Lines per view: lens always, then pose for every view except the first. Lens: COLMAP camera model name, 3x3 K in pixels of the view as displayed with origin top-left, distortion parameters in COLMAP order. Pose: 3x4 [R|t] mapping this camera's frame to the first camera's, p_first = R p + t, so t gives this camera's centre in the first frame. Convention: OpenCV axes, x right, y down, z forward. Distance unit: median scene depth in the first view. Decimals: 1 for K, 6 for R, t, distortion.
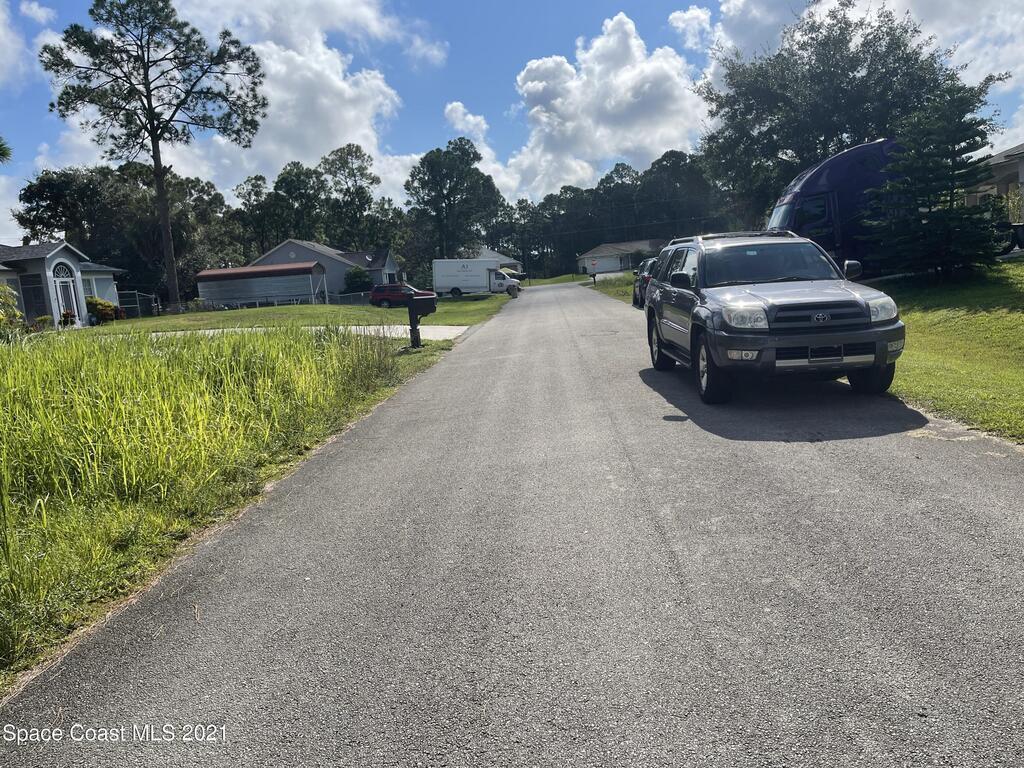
lens RADIAL K [[801.7, 0, 511.1], [0, 801.7, 387.4], [0, 0, 1]] dist [0.013126, -0.074046]
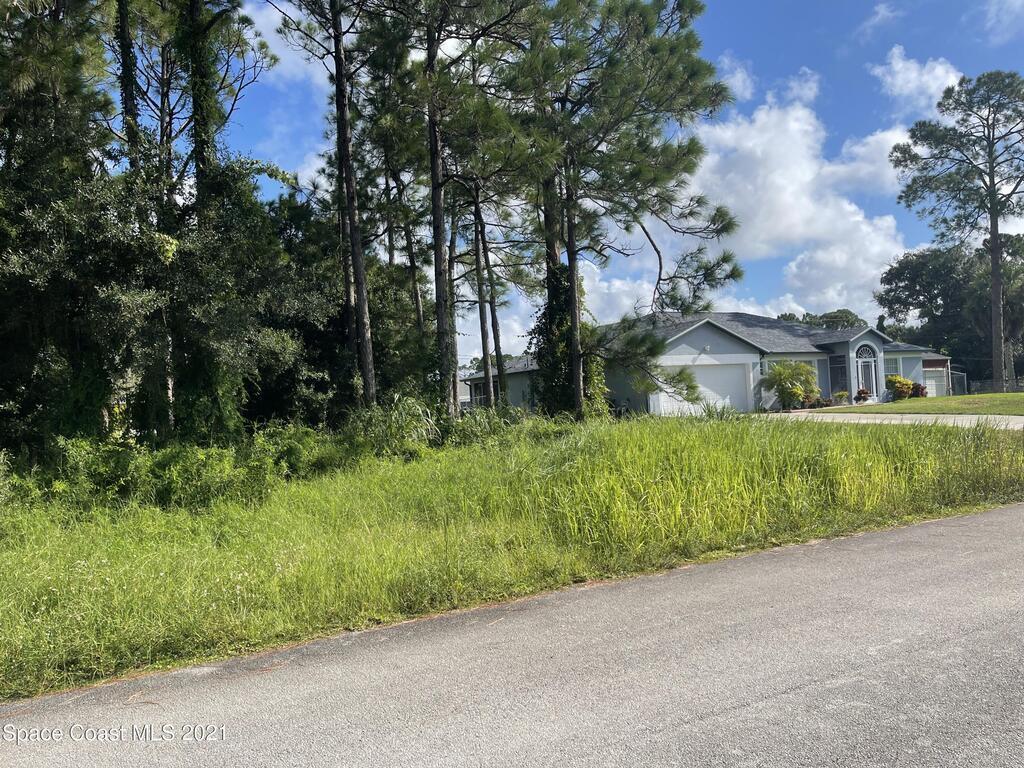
lens RADIAL K [[801.7, 0, 515.5], [0, 801.7, 389.3], [0, 0, 1]] dist [0.013126, -0.074046]
pose [[0.467908, 0.041344, -0.882810, 0.165276], [-0.102731, 0.994678, -0.007866, -0.027994], [0.877786, 0.094373, 0.469665, 0.036313]]
